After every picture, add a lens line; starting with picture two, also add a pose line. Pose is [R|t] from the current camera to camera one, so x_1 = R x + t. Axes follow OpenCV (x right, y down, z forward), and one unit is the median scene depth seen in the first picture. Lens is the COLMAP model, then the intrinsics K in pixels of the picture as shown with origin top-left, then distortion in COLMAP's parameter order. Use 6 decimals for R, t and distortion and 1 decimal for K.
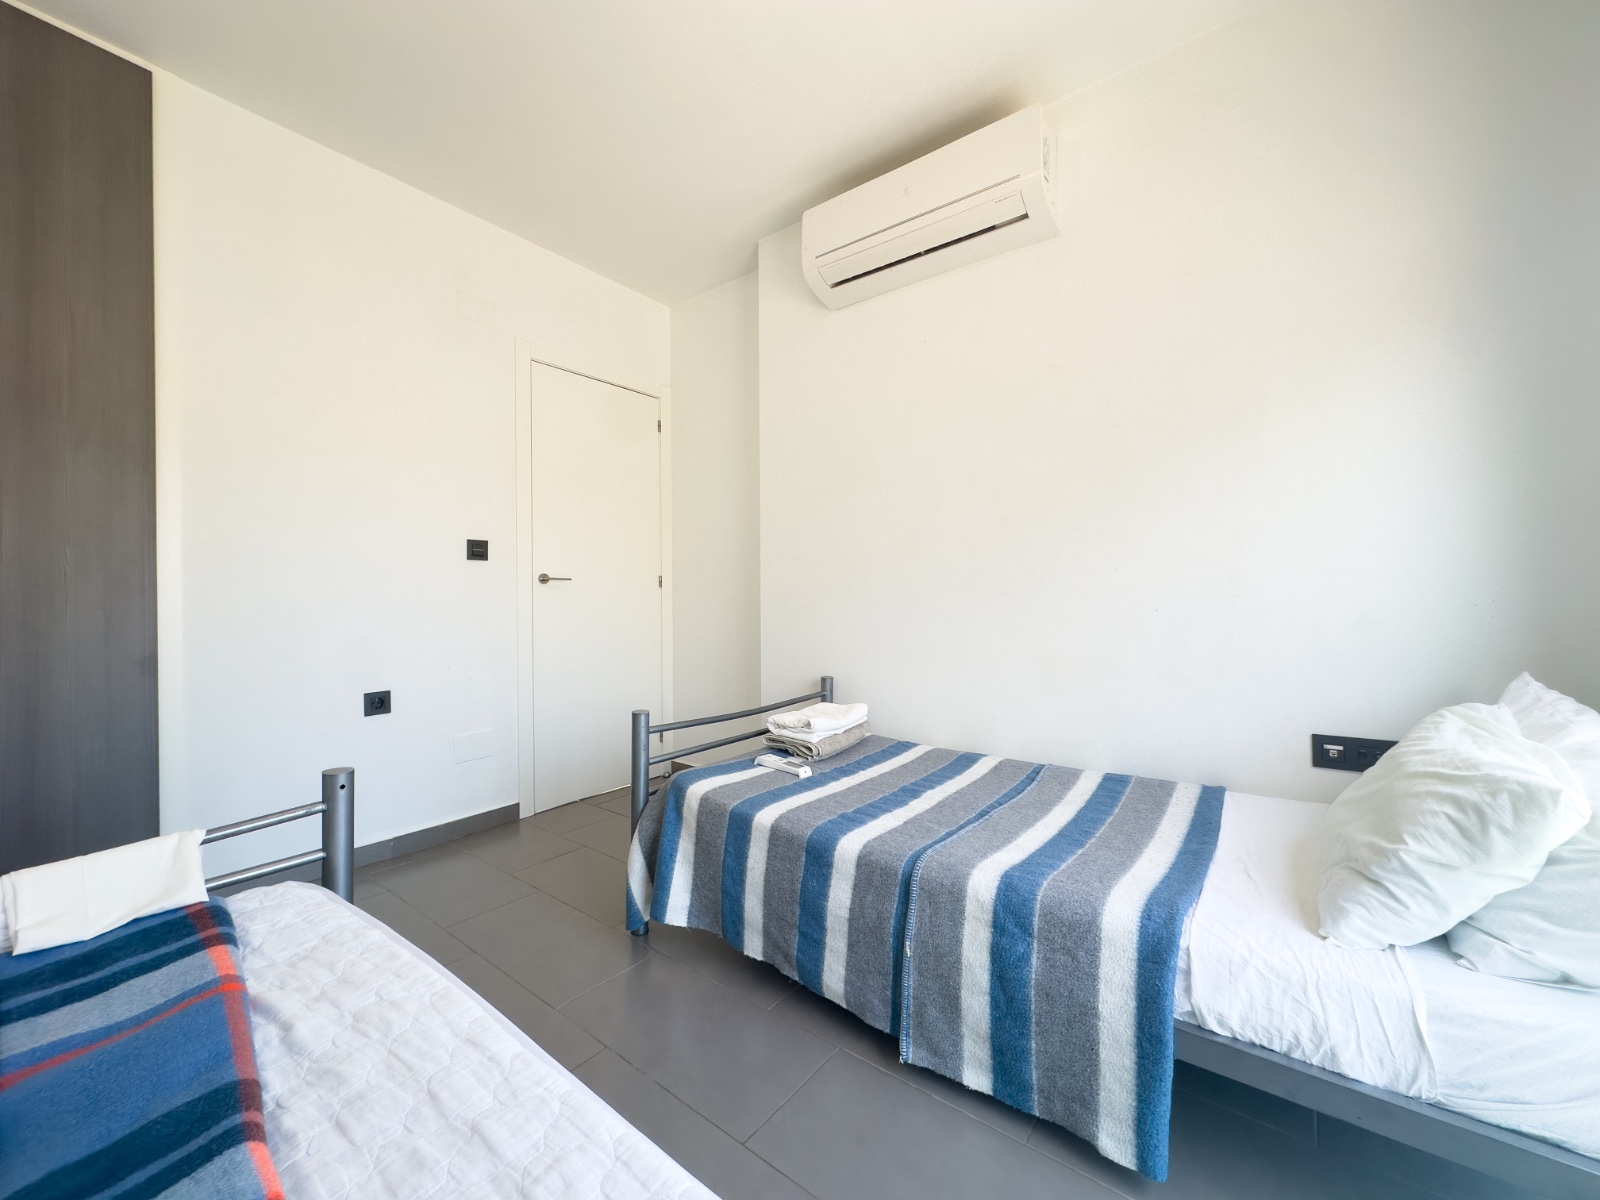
lens RADIAL K [[636.8, 0, 801.3], [0, 636.8, 601.7], [0, 0, 1]] dist [-0.000577, 0.000673]
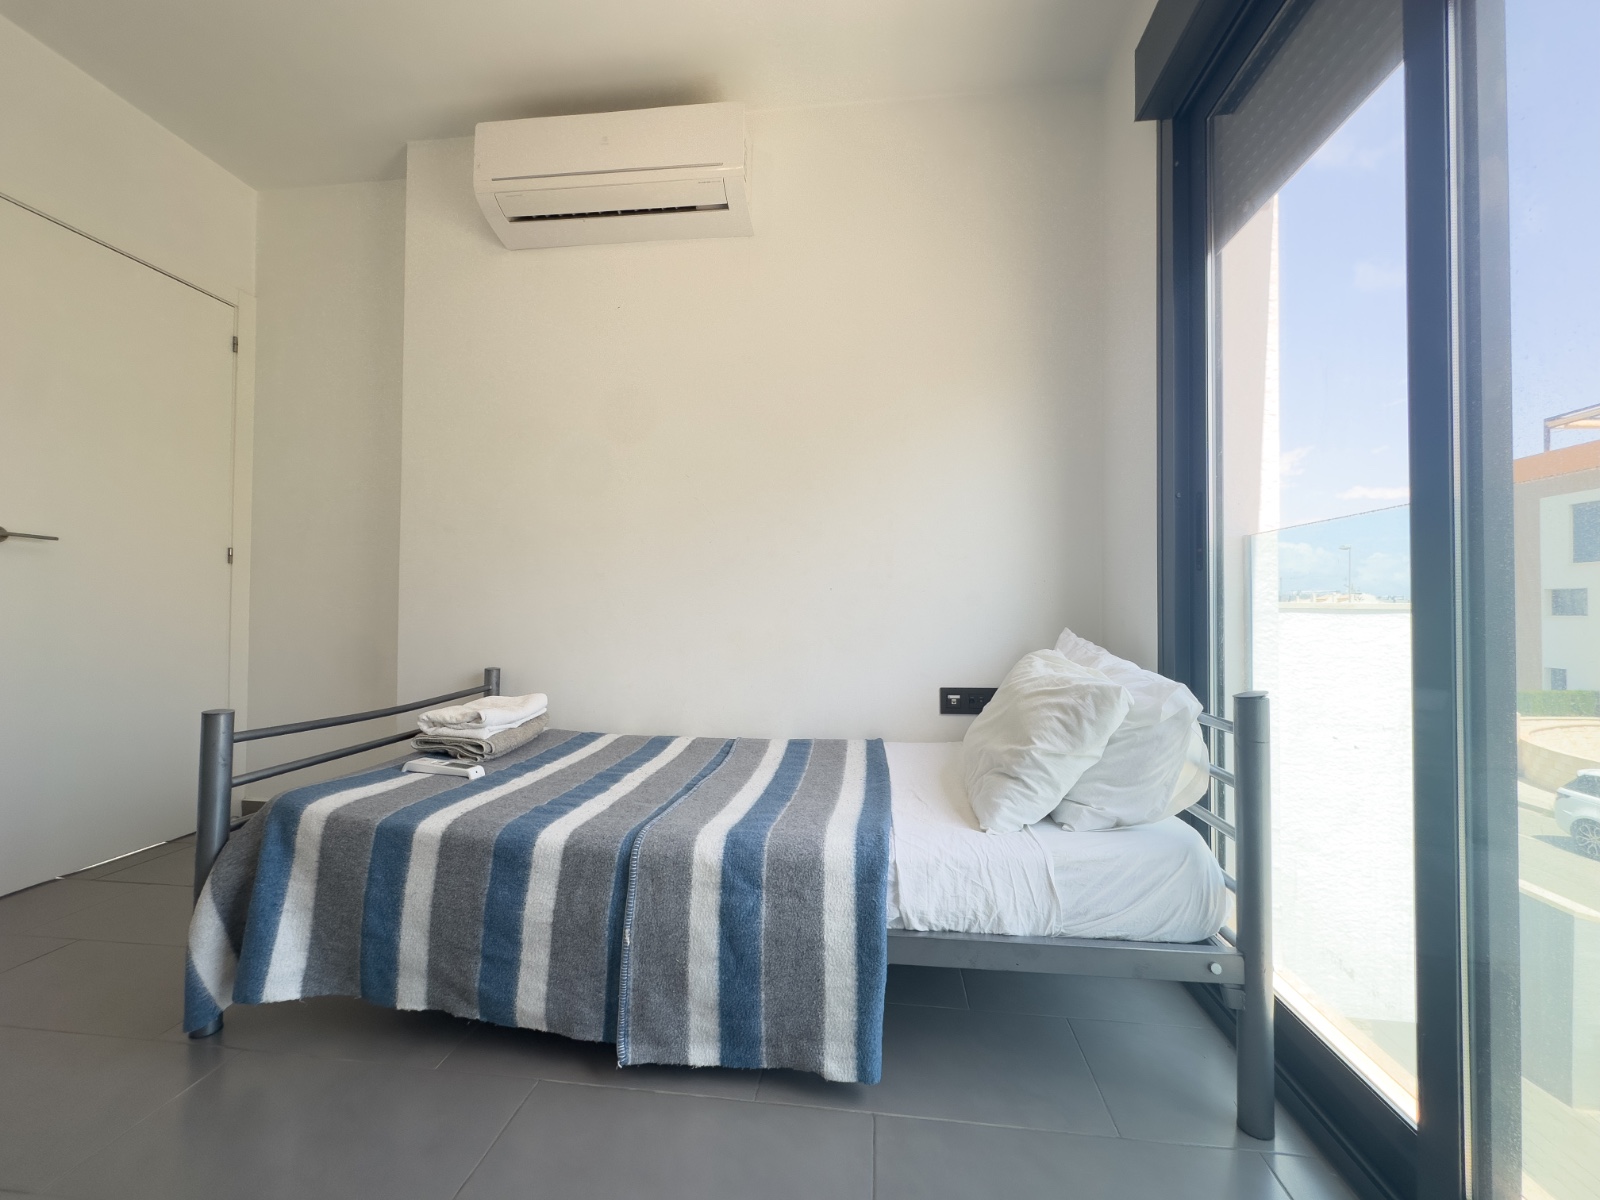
lens RADIAL K [[636.8, 0, 804.1], [0, 636.8, 598.5], [0, 0, 1]] dist [-0.000577, 0.000673]
pose [[0.856392, 0.019486, 0.515959, -0.085706], [-0.007395, 0.999648, -0.025478, 0.081877], [-0.516274, 0.018004, 0.856234, 0.085625]]
